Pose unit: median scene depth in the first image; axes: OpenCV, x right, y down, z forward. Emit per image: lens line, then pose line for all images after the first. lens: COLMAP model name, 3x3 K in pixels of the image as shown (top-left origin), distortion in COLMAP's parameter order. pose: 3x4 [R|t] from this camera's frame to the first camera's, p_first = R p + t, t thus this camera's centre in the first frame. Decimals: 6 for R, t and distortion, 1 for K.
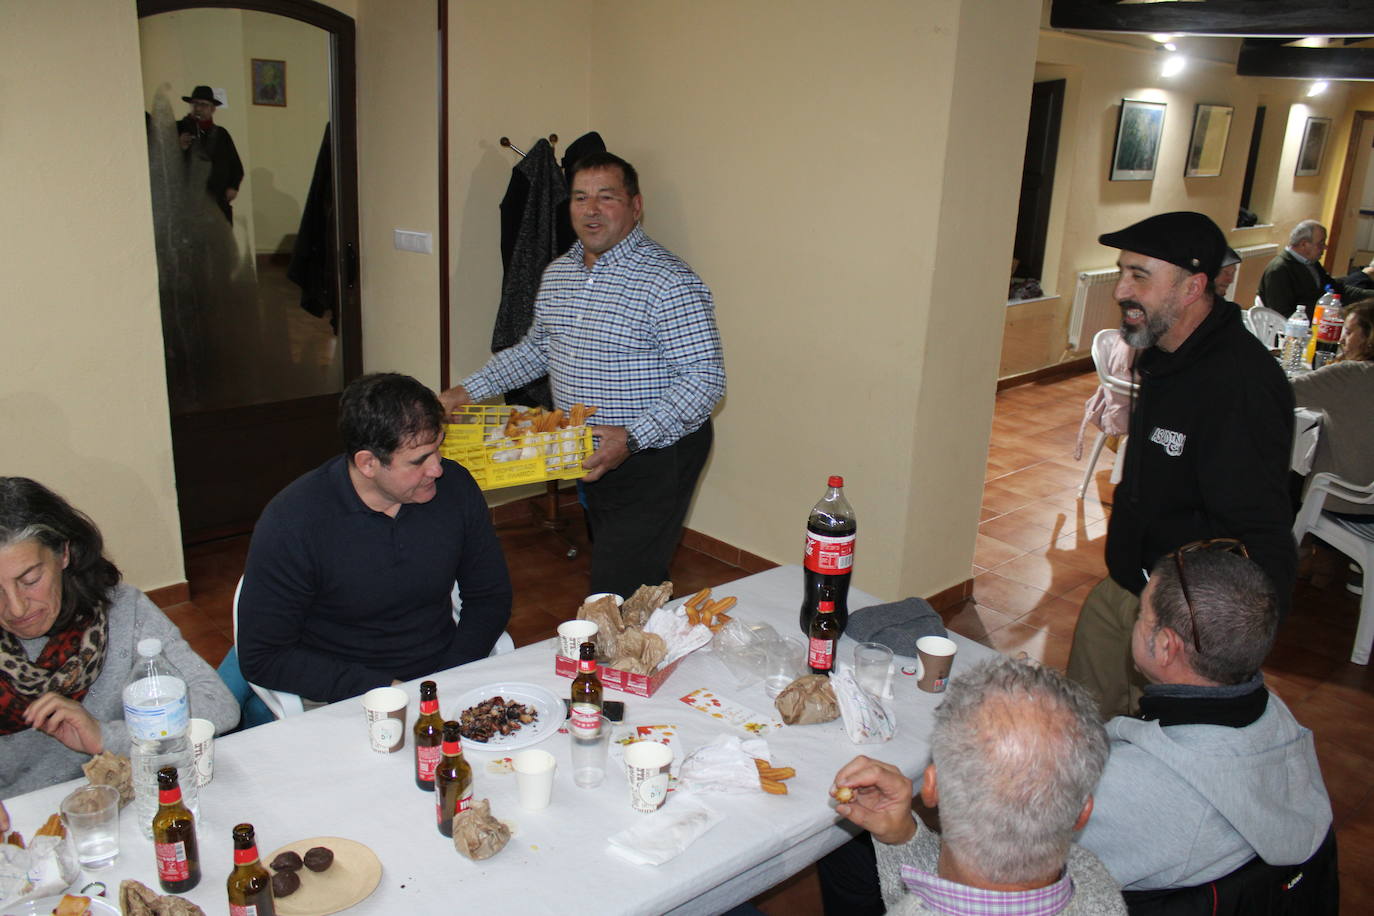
lens RADIAL K [[1133.7, 0, 681.7], [0, 1133.7, 453.8], [0, 0, 1]] dist [-0.155819, 0.134077]
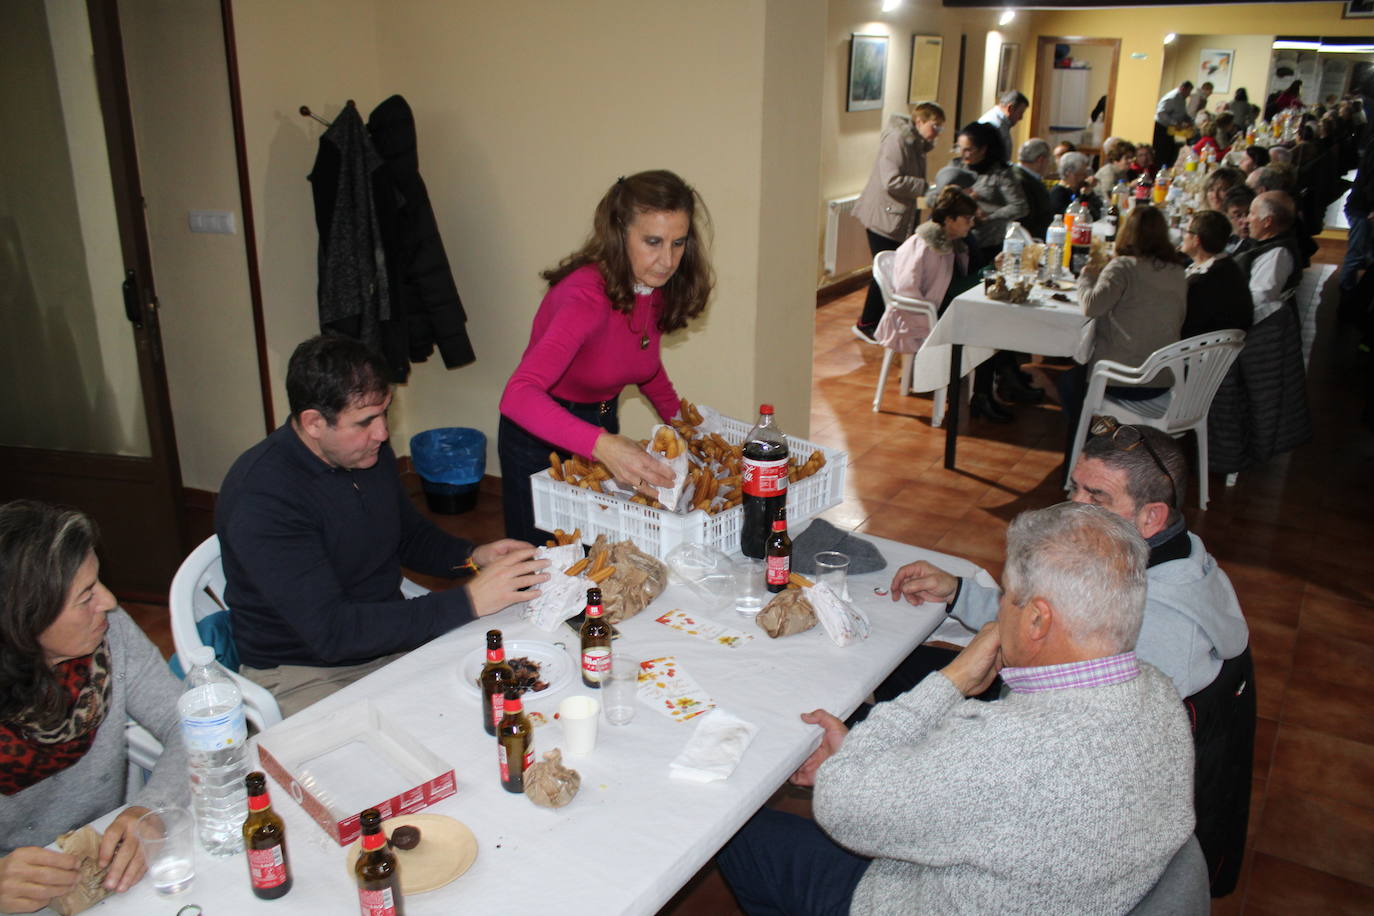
lens RADIAL K [[1133.7, 0, 681.7], [0, 1133.7, 453.8], [0, 0, 1]] dist [-0.155819, 0.134077]
pose [[0.964628, -0.124298, 0.232473, -0.106026], [0.114673, 0.991906, 0.054521, -0.000587], [-0.237369, -0.025934, 0.971073, -0.008302]]
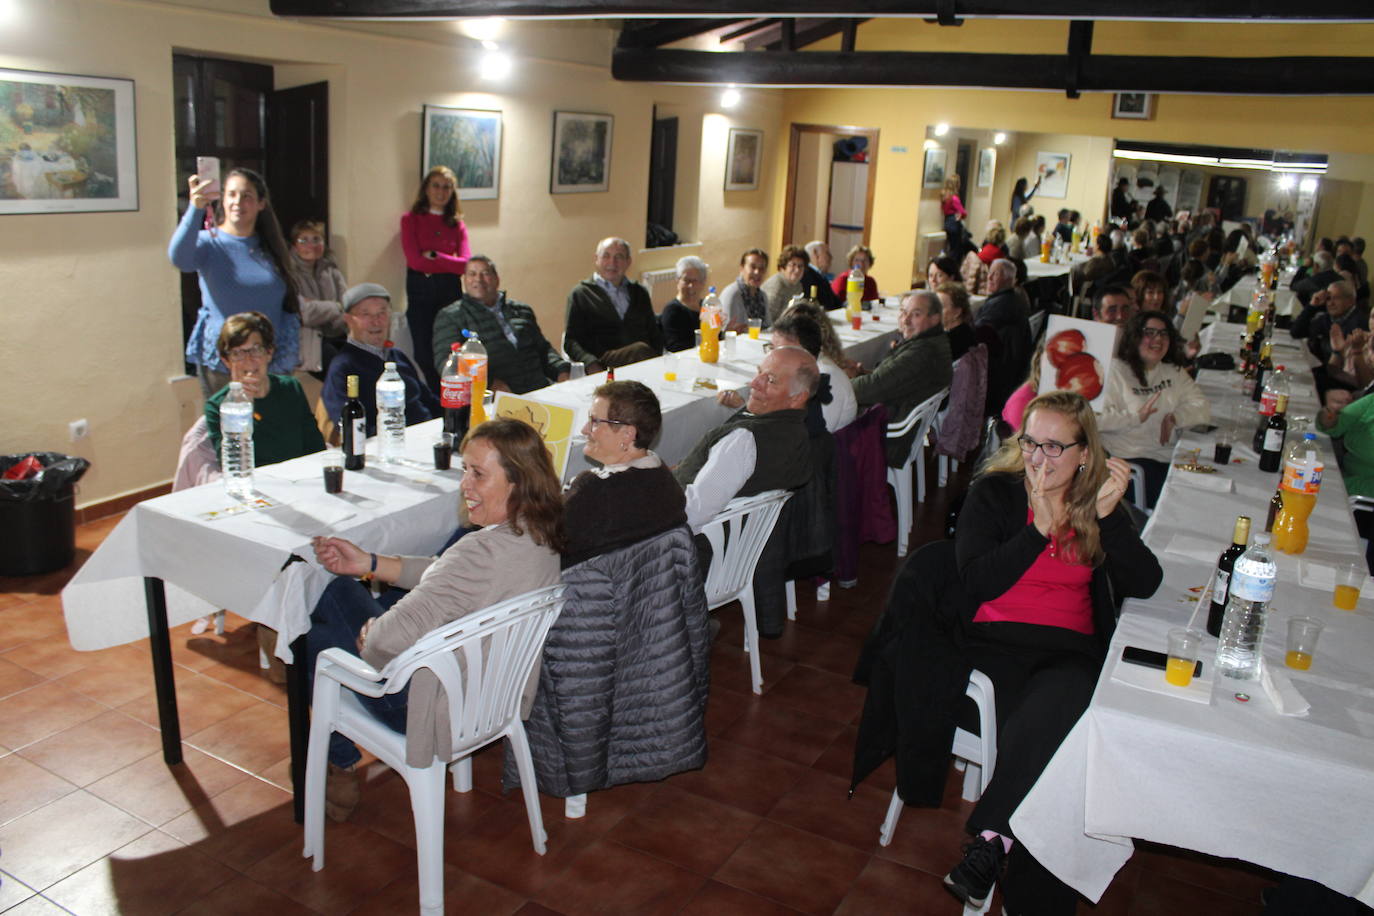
lens RADIAL K [[1133.7, 0, 681.7], [0, 1133.7, 453.8], [0, 0, 1]] dist [-0.155819, 0.134077]
pose [[0.949948, -0.076580, 0.302877, 0.625823], [0.084671, 0.996315, -0.013655, -0.058627], [-0.300716, 0.038617, 0.952932, 0.286873]]
